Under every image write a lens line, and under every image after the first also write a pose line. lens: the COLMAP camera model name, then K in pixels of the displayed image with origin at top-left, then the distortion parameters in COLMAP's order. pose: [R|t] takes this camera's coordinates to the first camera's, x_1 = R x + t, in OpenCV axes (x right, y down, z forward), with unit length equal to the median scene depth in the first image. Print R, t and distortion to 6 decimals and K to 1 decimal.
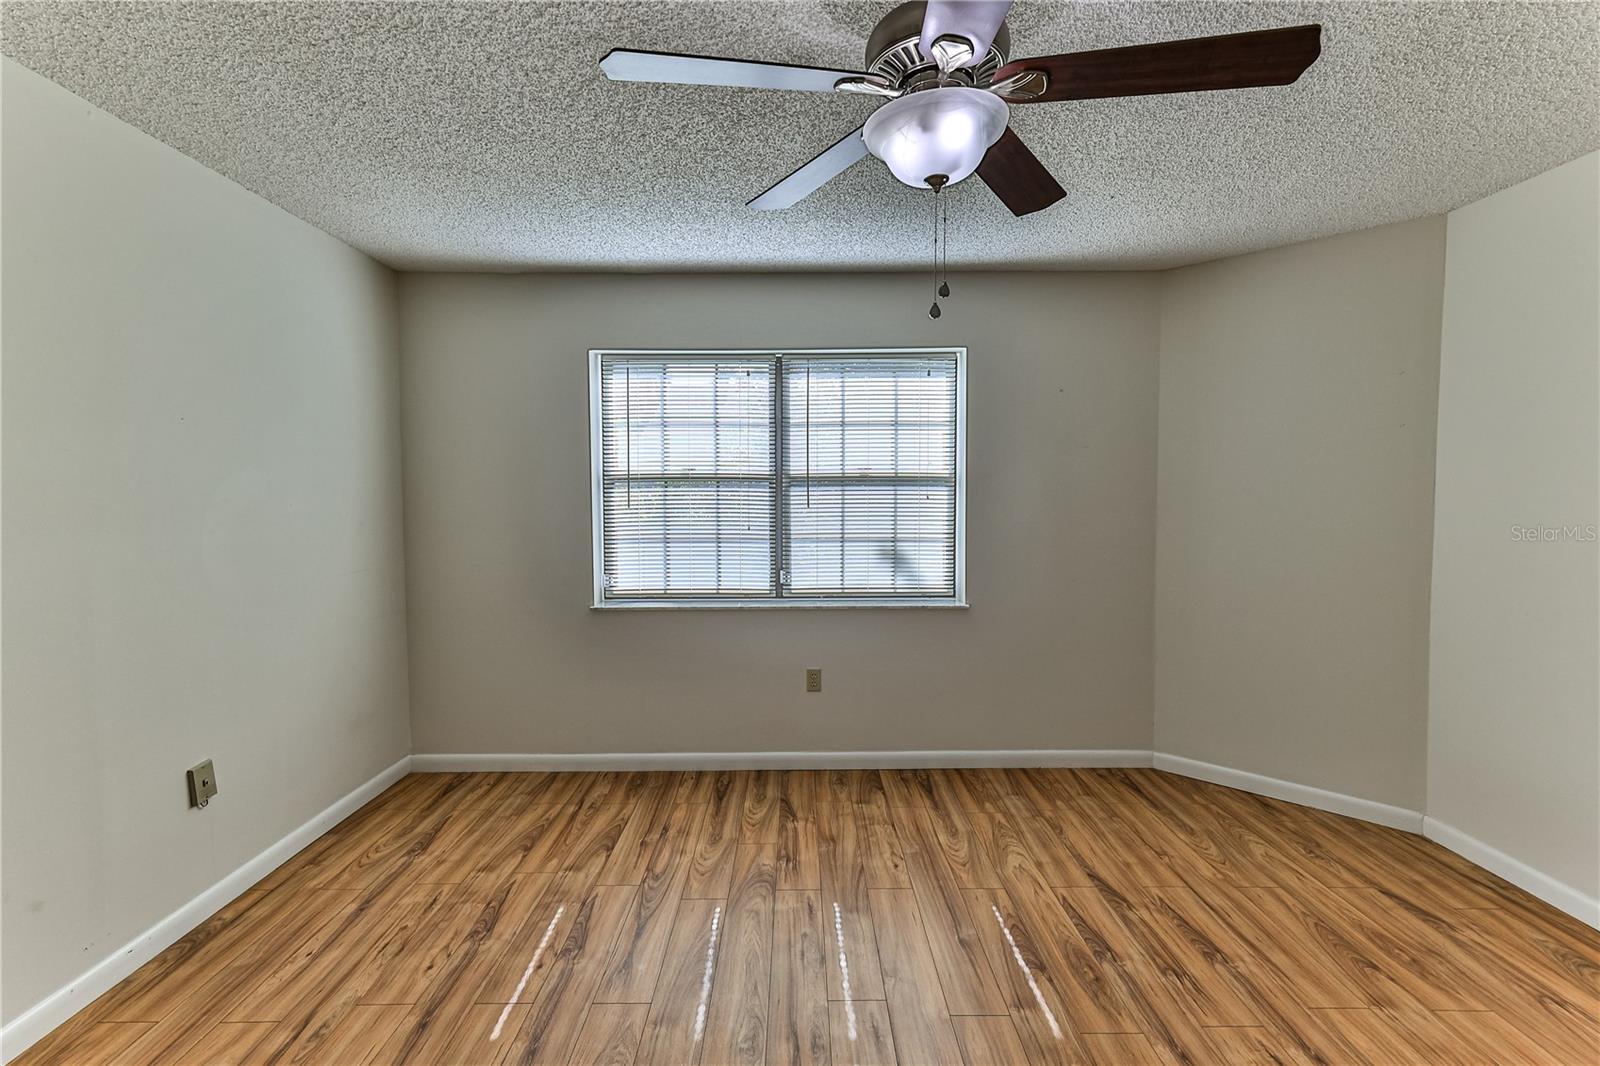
lens RADIAL K [[736.5, 0, 778.9], [0, 736.5, 527.0], [0, 0, 1]] dist [0.002498, 0.000135]
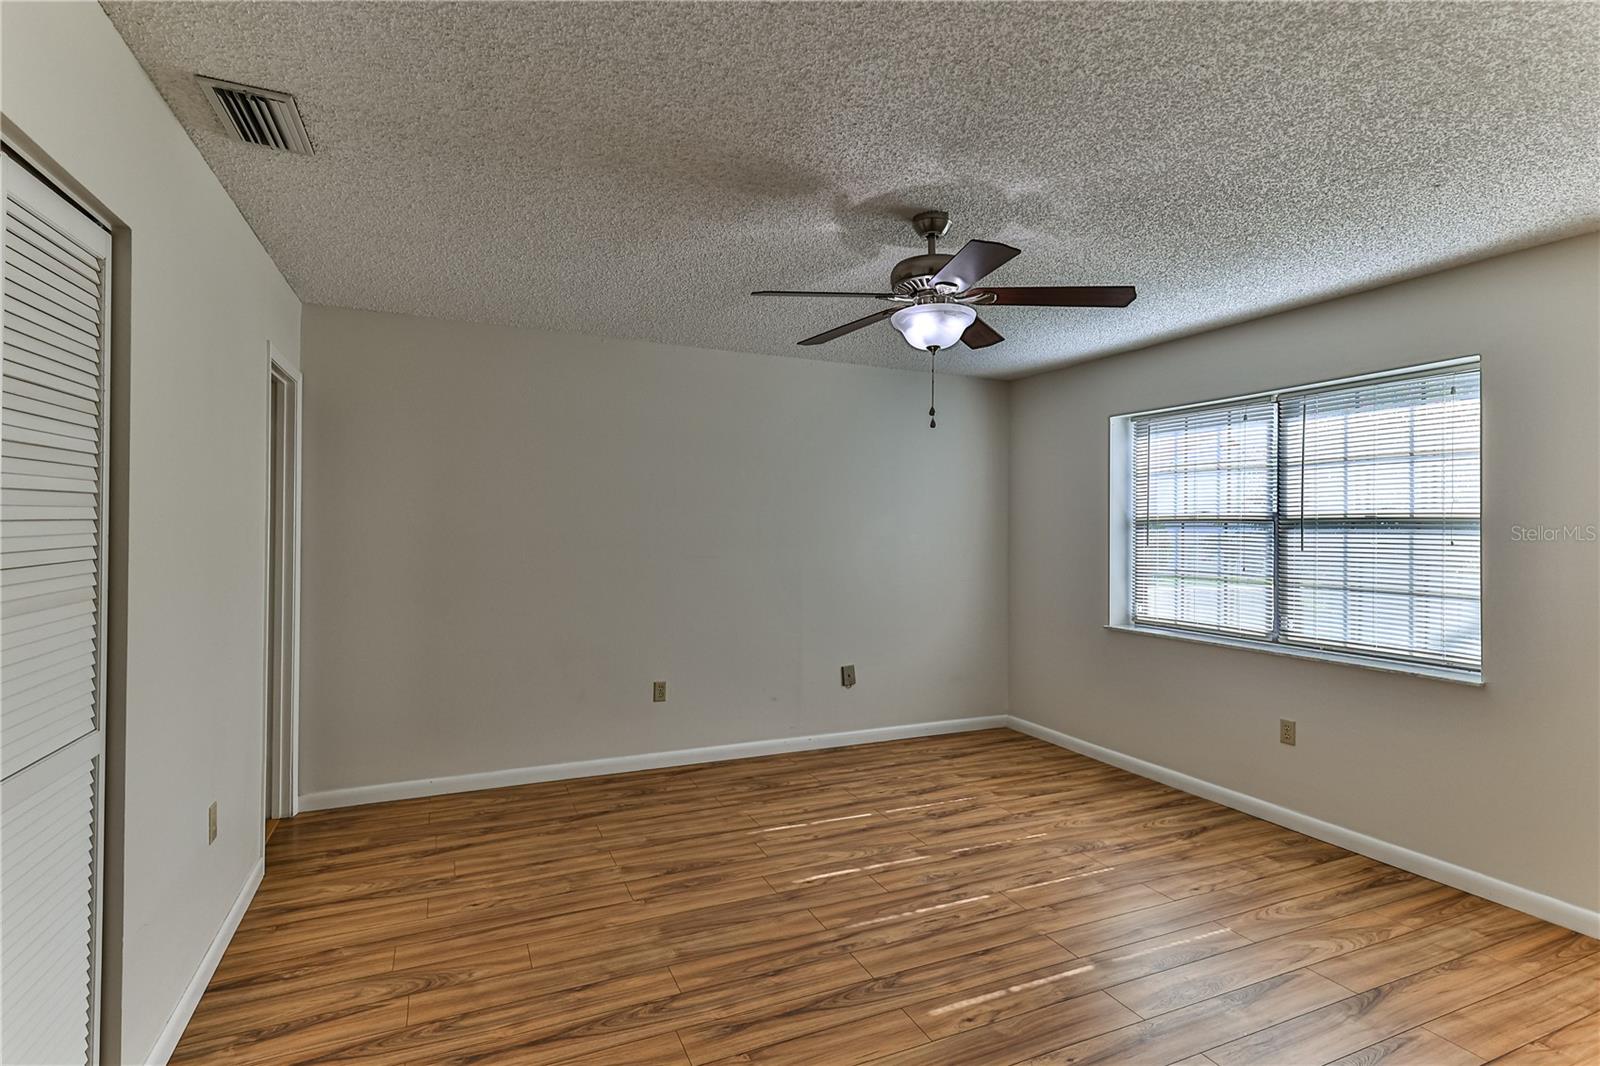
lens RADIAL K [[755.5, 0, 794.4], [0, 755.5, 528.9], [0, 0, 1]] dist [0.000701, -0.000224]
pose [[0.413783, 0.007946, -0.910341, 0.708609], [-0.054261, 0.998399, -0.015949, -0.004176], [0.908757, 0.055996, 0.413551, 0.003471]]
